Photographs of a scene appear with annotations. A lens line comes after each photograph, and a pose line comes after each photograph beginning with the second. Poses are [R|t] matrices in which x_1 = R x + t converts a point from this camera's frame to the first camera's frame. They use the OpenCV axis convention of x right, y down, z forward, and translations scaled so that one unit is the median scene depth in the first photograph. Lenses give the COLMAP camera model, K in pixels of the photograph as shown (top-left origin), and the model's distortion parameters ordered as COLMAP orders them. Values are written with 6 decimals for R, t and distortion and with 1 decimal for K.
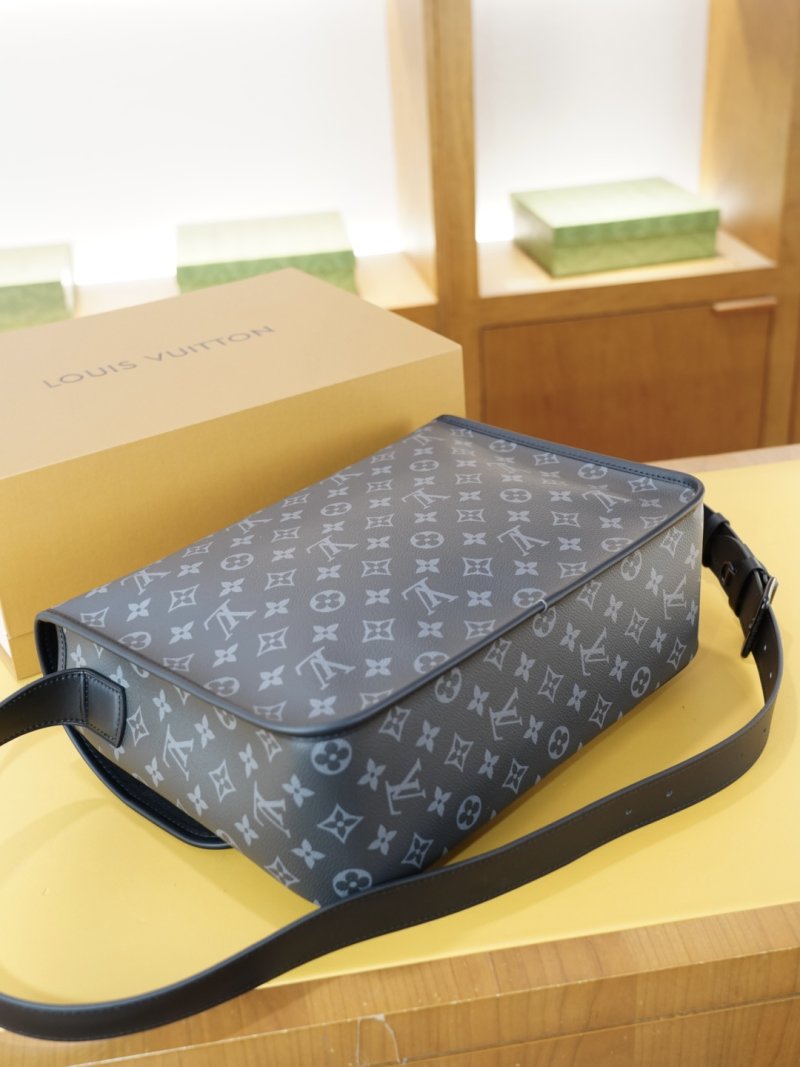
lens RADIAL K [[1362.2, 0, 400.0], [0, 1362.2, 533.5], [0, 0, 1]] dist [0.036354, 0.065070]
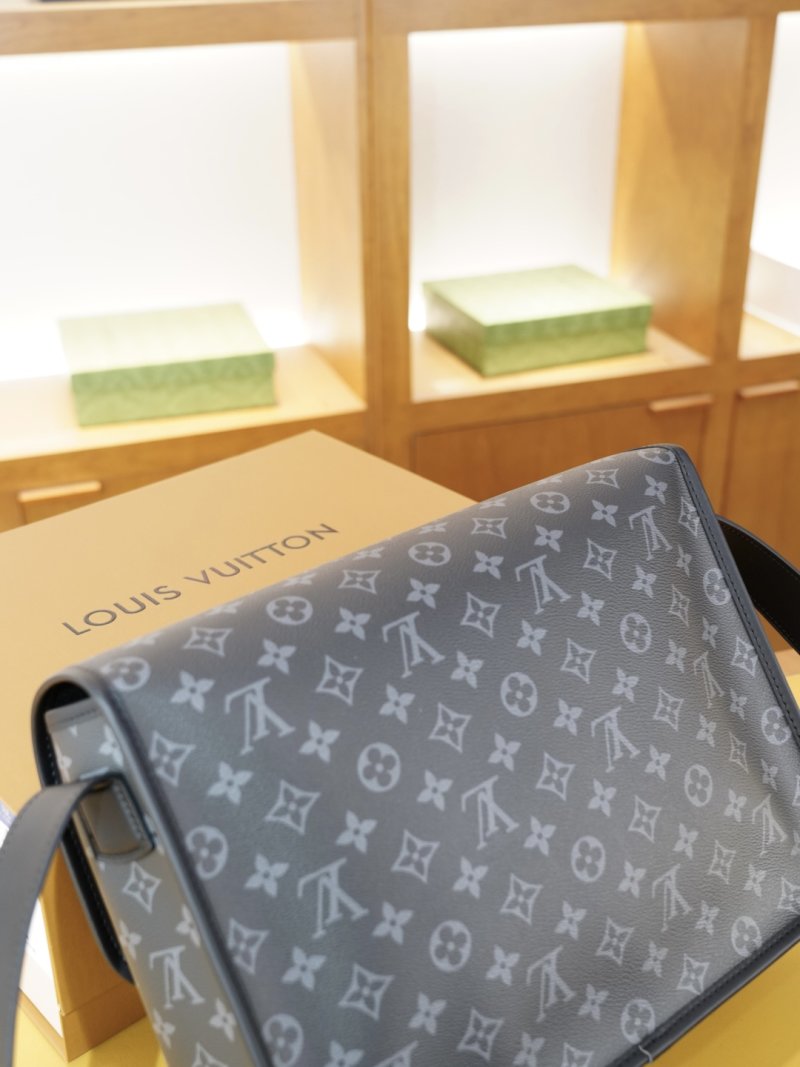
lens RADIAL K [[1324.3, 0, 400.0], [0, 1324.3, 533.5], [0, 0, 1]] dist [0.054315, 0.013054]
pose [[0.985597, -0.031651, 0.166124, -0.105951], [0.034131, 0.999344, -0.012094, -0.078210], [-0.165632, 0.017589, 0.986031, 0.130469]]
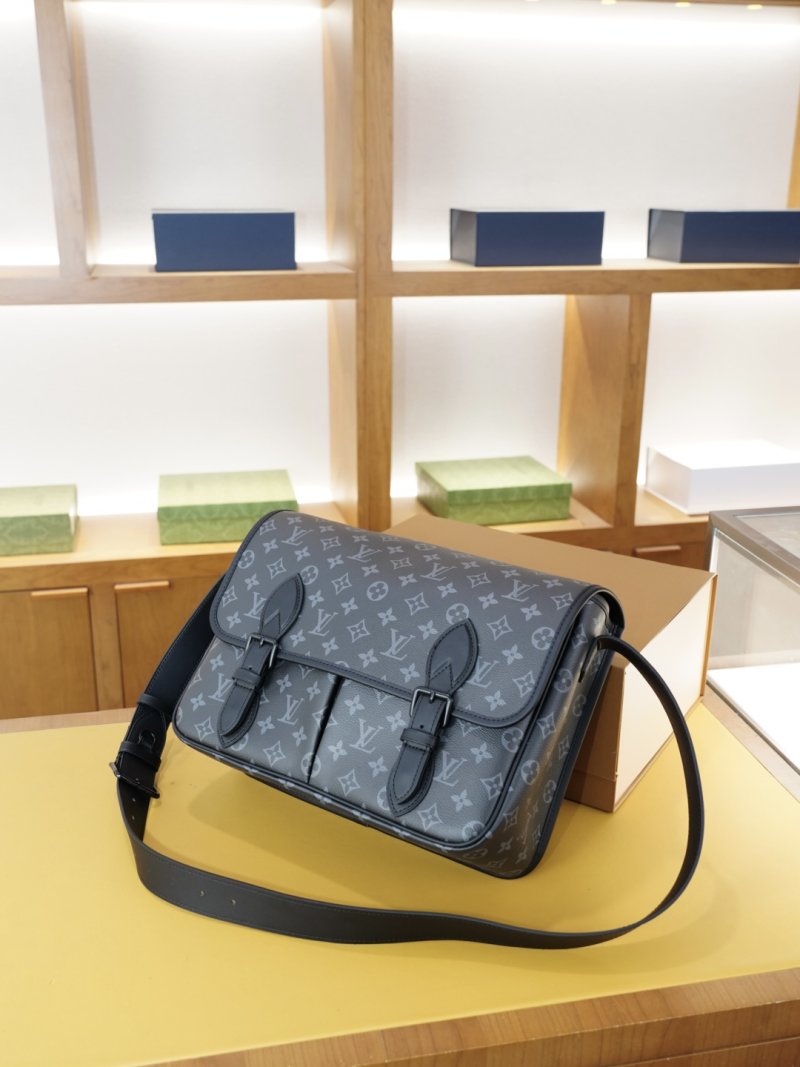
lens RADIAL K [[1127.3, 0, 400.0], [0, 1127.3, 533.5], [0, 0, 1]] dist [0.042558, -0.008907]
pose [[0.996787, 0.044918, 0.066324, -0.005217], [-0.033315, 0.985444, -0.166705, 0.001402], [-0.072847, 0.163960, 0.983774, -0.075273]]
